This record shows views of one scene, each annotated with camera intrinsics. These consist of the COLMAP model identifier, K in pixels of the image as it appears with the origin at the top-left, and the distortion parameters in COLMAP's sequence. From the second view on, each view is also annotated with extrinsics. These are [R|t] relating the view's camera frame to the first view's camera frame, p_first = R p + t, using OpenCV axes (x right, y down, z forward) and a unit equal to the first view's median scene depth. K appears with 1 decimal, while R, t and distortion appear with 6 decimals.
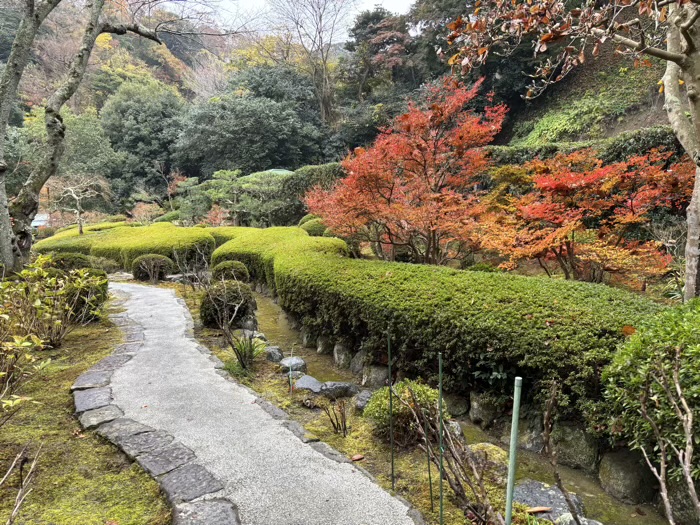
lens RADIAL K [[522.5, 0, 352.6], [0, 522.5, 264.6], [0, 0, 1]] dist [0.038634, -0.034466]
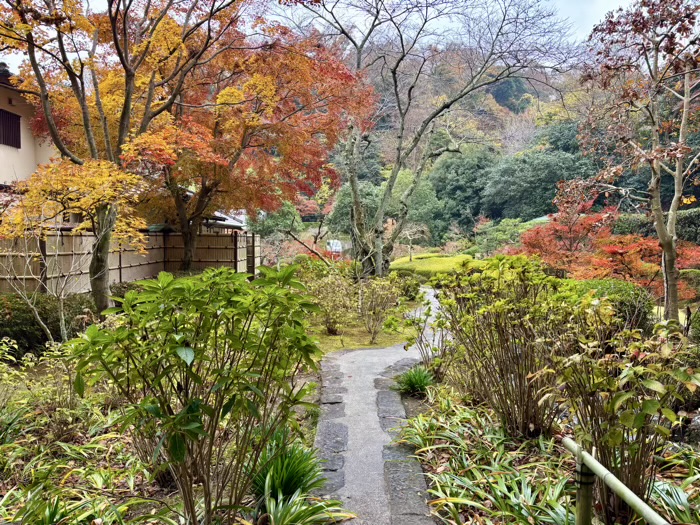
lens RADIAL K [[522.5, 0, 350.6], [0, 522.5, 263.2], [0, 0, 1]] dist [0.038634, -0.034466]
pose [[0.829458, 0.051580, -0.556183, 0.103252], [-0.085313, 0.995743, -0.034887, 0.009461], [0.552016, 0.076387, 0.830327, -0.199206]]
